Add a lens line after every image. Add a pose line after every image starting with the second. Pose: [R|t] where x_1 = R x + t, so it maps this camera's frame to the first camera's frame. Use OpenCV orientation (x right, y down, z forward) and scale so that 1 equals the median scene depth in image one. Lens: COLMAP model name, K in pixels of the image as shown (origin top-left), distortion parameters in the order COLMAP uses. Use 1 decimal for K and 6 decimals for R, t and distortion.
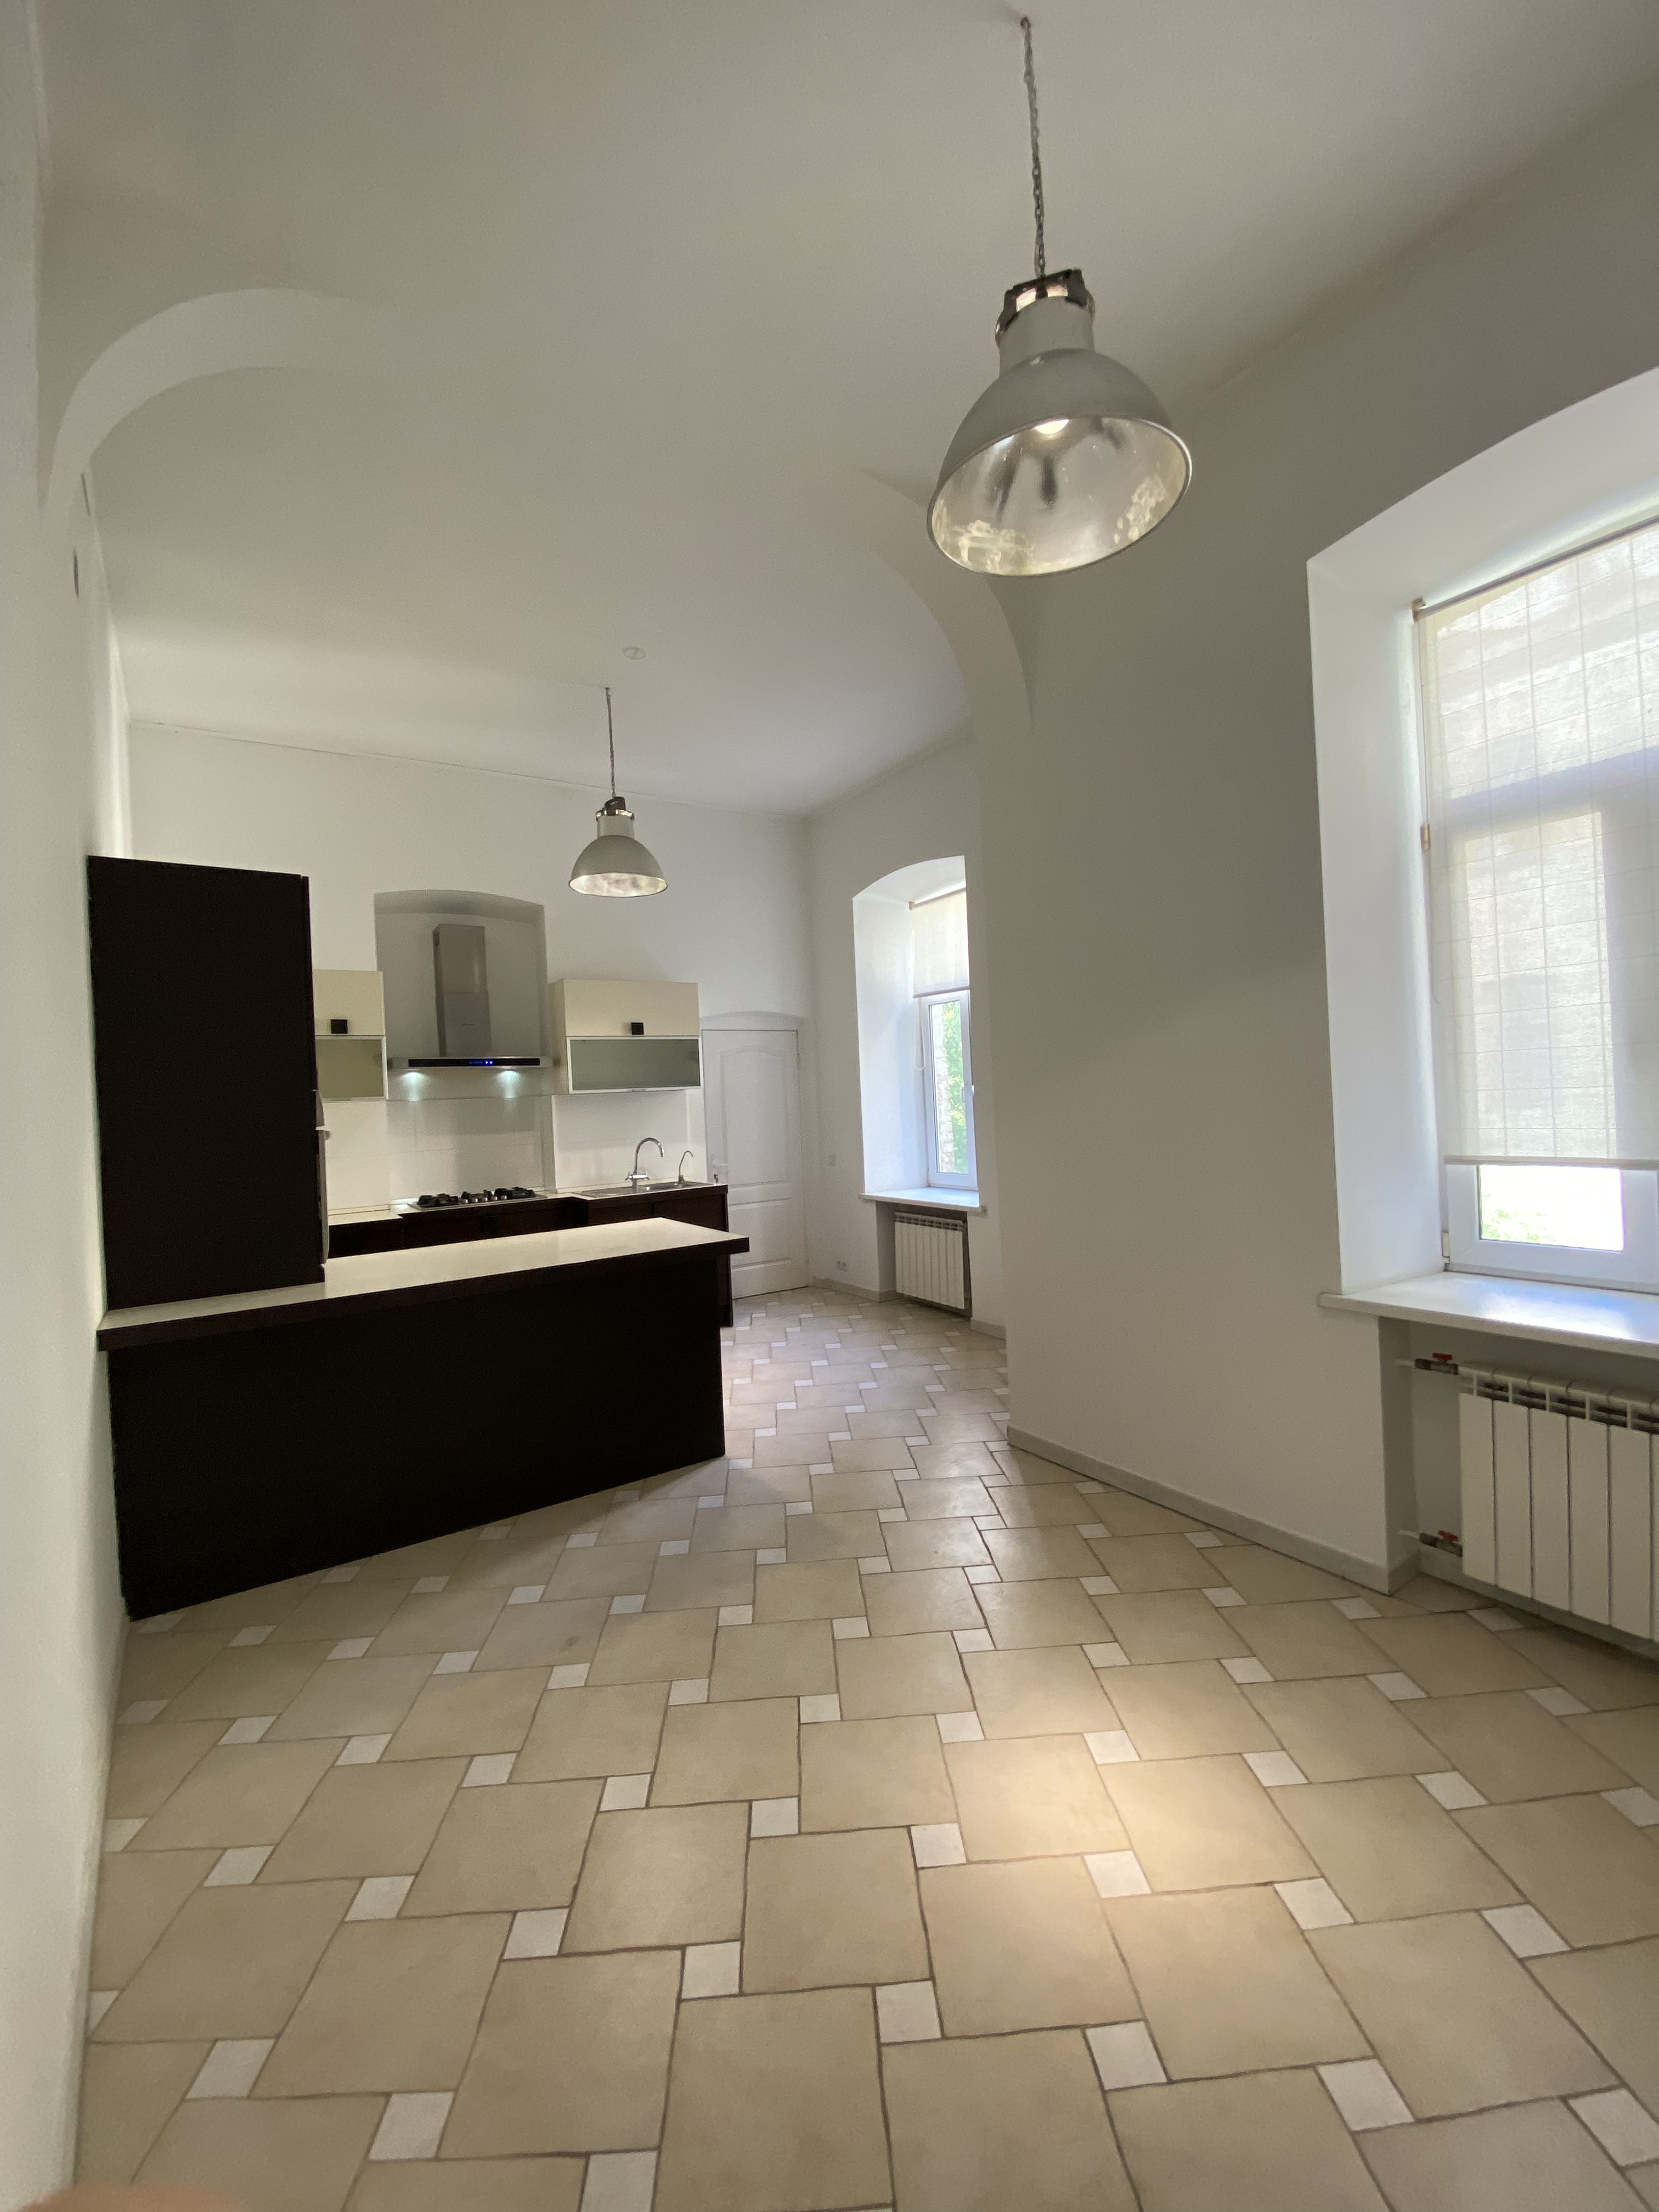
lens RADIAL K [[906.6, 0, 832.6], [0, 906.6, 1089.2], [0, 0, 1]] dist [0.003132, -0.011648]
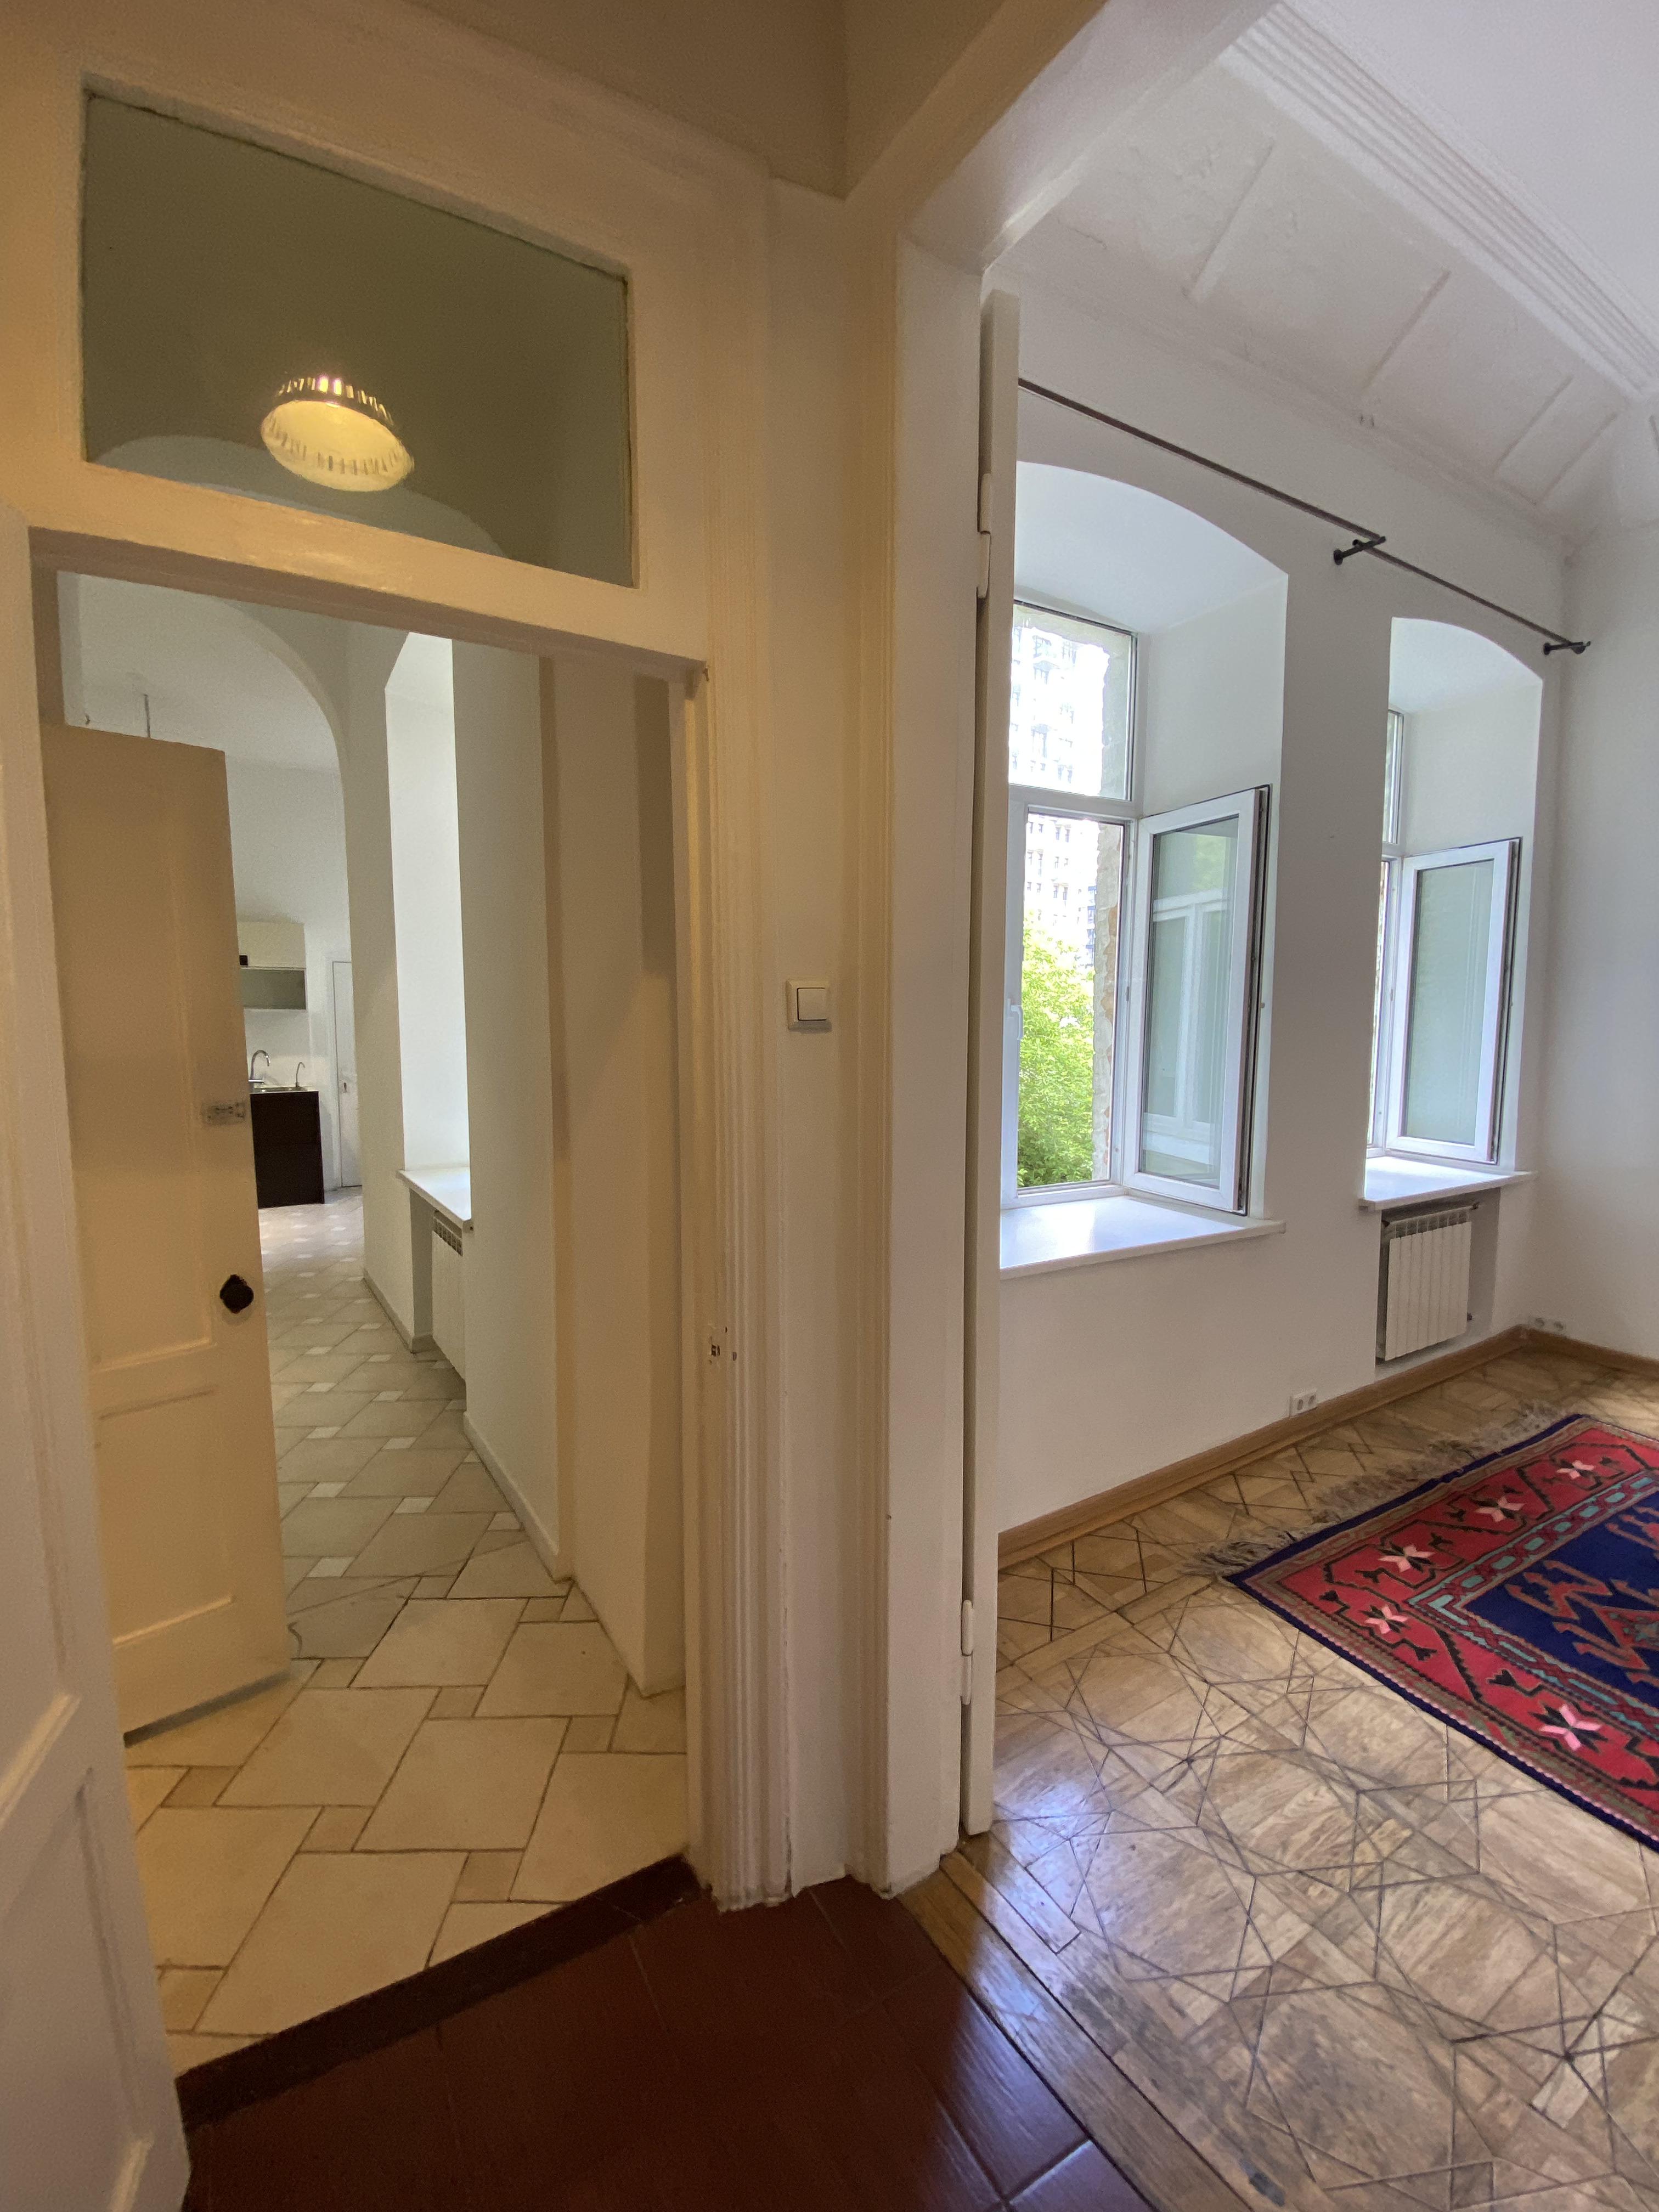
lens RADIAL K [[906.6, 0, 821.8], [0, 906.6, 1088.5], [0, 0, 1]] dist [0.003132, -0.011648]
pose [[0.998885, 0.047212, 0.000472, 0.629207], [-0.047094, 0.995568, 0.081400, -0.034415], [0.003373, -0.081332, 0.996681, -0.264655]]
